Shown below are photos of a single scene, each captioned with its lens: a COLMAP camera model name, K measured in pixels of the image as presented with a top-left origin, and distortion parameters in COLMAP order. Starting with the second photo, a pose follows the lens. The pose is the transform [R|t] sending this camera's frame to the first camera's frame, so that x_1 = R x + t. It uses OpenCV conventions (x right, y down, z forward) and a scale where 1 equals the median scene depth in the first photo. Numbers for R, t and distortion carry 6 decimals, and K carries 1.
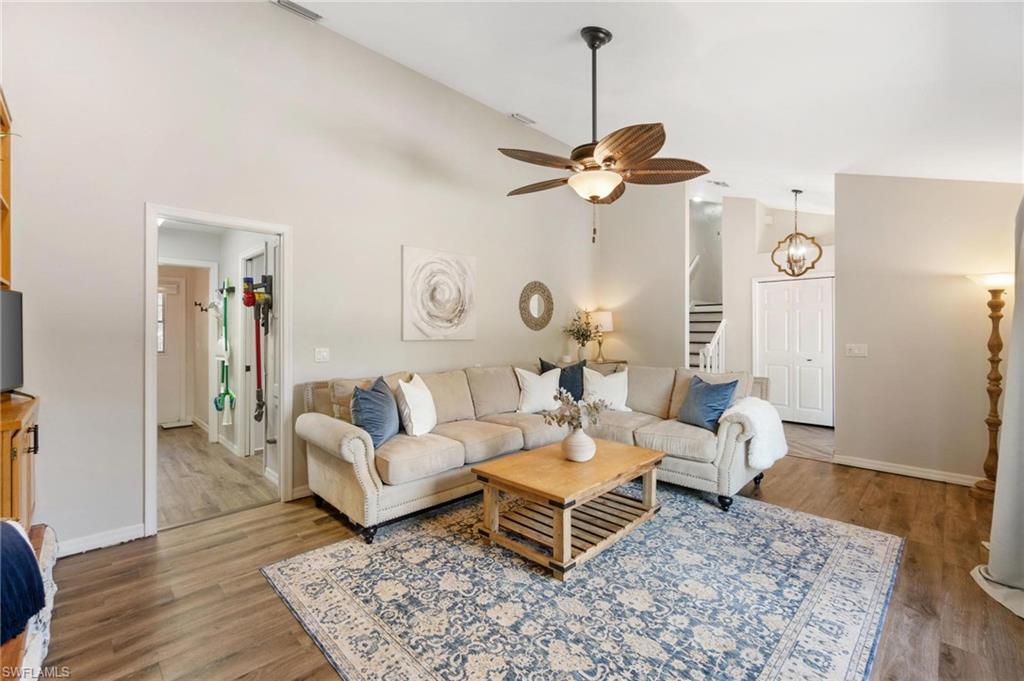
lens RADIAL K [[440.5, 0, 503.8], [0, 440.5, 336.2], [0, 0, 1]] dist [-0.000538, 0.000357]
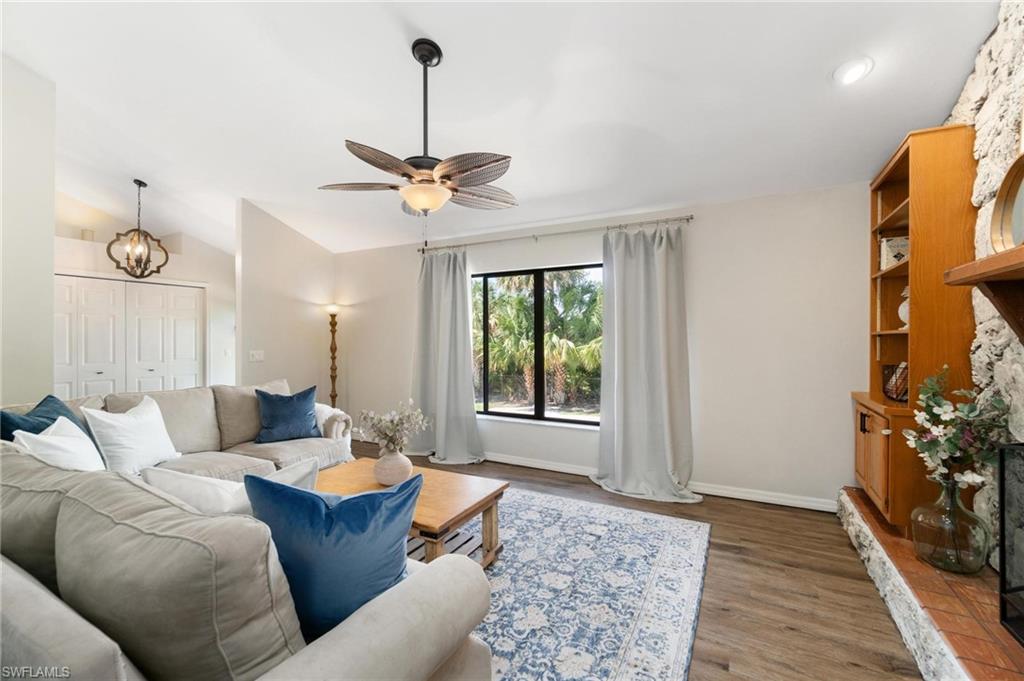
lens RADIAL K [[440.5, 0, 506.5], [0, 440.5, 339.1], [0, 0, 1]] dist [-0.000538, 0.000357]
pose [[-0.298407, -0.000641, 0.954439, -0.816363], [0.008031, 0.999963, 0.003182, -0.017468], [-0.954405, 0.008615, -0.298390, 1.112451]]
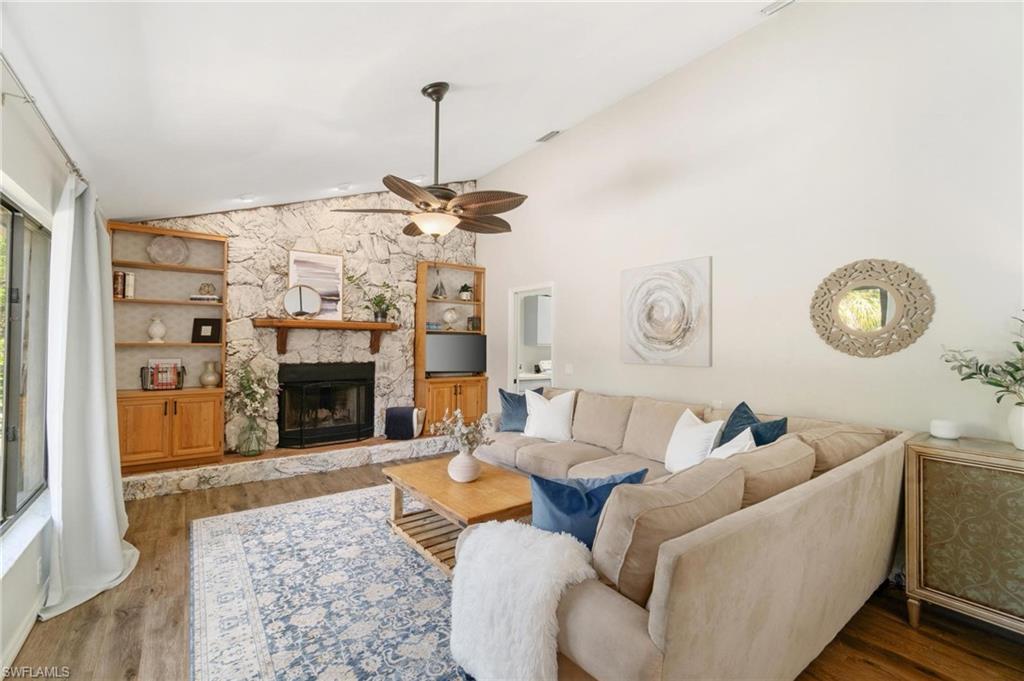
lens RADIAL K [[440.5, 0, 503.5], [0, 440.5, 338.9], [0, 0, 1]] dist [-0.000538, 0.000357]
pose [[-0.150845, -0.015620, -0.988434, 1.255341], [-0.017123, 0.999766, -0.013186, -0.040463], [0.988409, 0.014936, -0.151077, 1.321361]]
